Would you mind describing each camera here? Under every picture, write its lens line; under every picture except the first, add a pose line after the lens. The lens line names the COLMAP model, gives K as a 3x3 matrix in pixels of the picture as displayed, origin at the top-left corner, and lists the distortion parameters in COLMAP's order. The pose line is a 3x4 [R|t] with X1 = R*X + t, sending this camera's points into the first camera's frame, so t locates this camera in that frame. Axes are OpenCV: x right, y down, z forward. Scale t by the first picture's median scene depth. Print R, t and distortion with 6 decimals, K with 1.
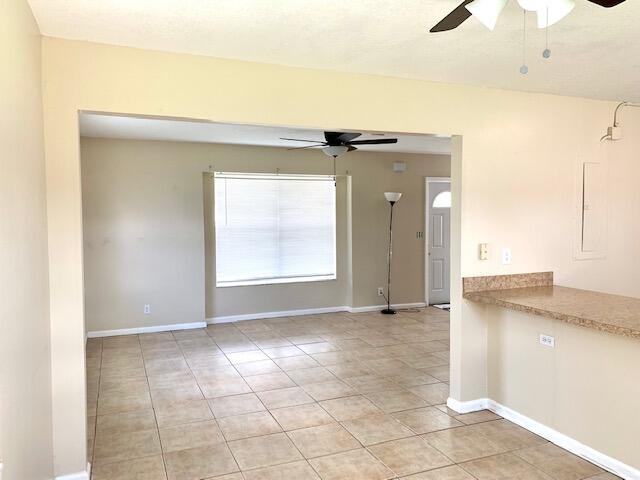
lens RADIAL K [[490.6, 0, 311.5], [0, 490.6, 238.1], [0, 0, 1]] dist [0.033748, -0.031304]
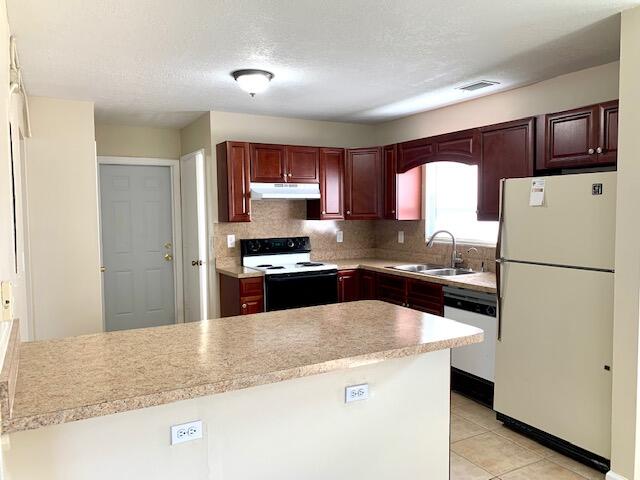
lens RADIAL K [[490.6, 0, 311.5], [0, 490.6, 238.1], [0, 0, 1]] dist [0.033748, -0.031304]
pose [[-0.115602, -0.047560, 0.992156, -0.064842], [0.063507, 0.996456, 0.055165, -0.026292], [-0.991263, 0.069386, -0.112172, 0.741985]]
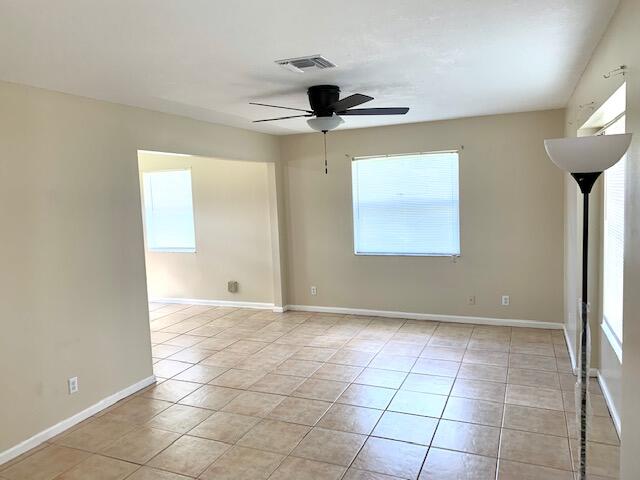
lens RADIAL K [[490.6, 0, 311.5], [0, 490.6, 238.1], [0, 0, 1]] dist [0.033748, -0.031304]
pose [[-0.715001, 0.102521, -0.691566, 0.755777], [0.009003, 0.990458, 0.137522, -0.146142], [0.699065, 0.092103, -0.709101, 1.976960]]
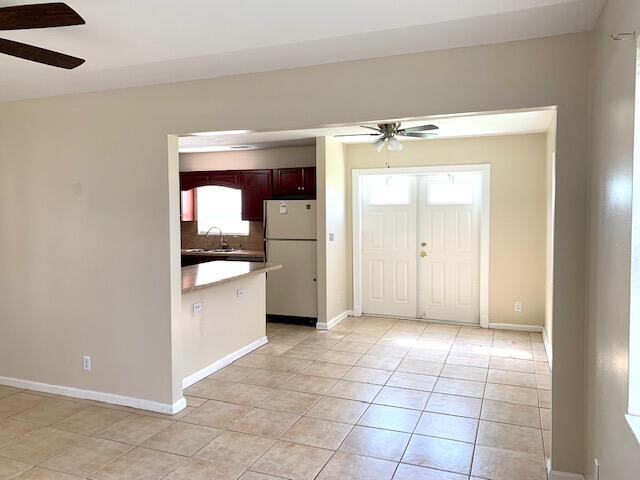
lens RADIAL K [[494.5, 0, 308.8], [0, 494.5, 235.9], [0, 0, 1]] dist [0.043715, -0.040554]
pose [[-0.714540, -0.025311, 0.699137, -0.558932], [0.046786, 0.995379, 0.083853, -0.070624], [-0.698028, 0.092626, -0.710054, 1.415593]]
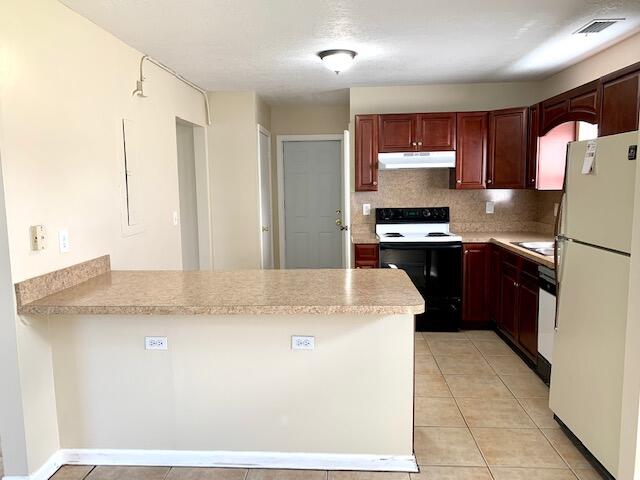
lens RADIAL K [[495.1, 0, 313.7], [0, 495.1, 241.0], [0, 0, 1]] dist [0.067655, -0.116472]
pose [[0.433794, -0.104923, 0.894882, -0.078447], [0.059321, 0.994367, 0.087832, -0.004214], [-0.899057, 0.014984, 0.437574, 0.356874]]
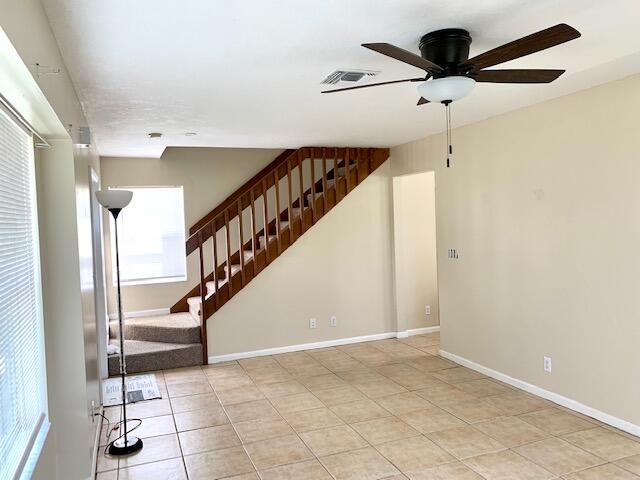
lens RADIAL K [[490.6, 0, 311.5], [0, 490.6, 238.1], [0, 0, 1]] dist [0.033748, -0.031304]
pose [[0.022757, -0.027584, 0.999360, -0.565505], [0.086263, 0.995945, 0.025525, -0.079473], [-0.996013, 0.085626, 0.025044, 1.474948]]
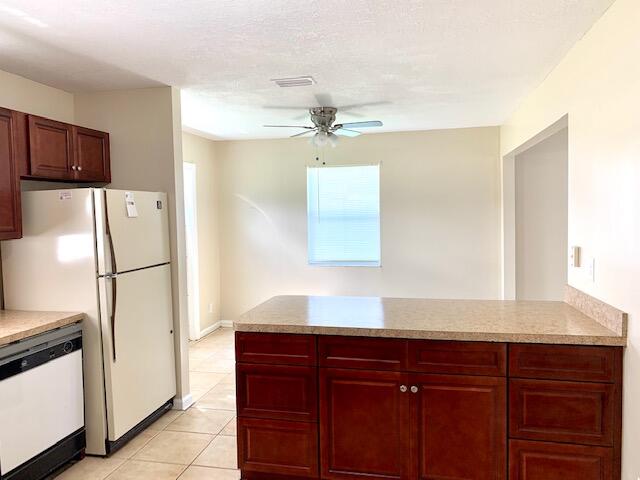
lens RADIAL K [[490.6, 0, 311.5], [0, 490.6, 238.1], [0, 0, 1]] dist [0.033748, -0.031304]
pose [[-0.573581, 0.062499, -0.816761, 1.117935], [-0.021330, 0.995607, 0.091164, -0.057546], [0.818871, 0.069711, -0.569728, 1.016288]]
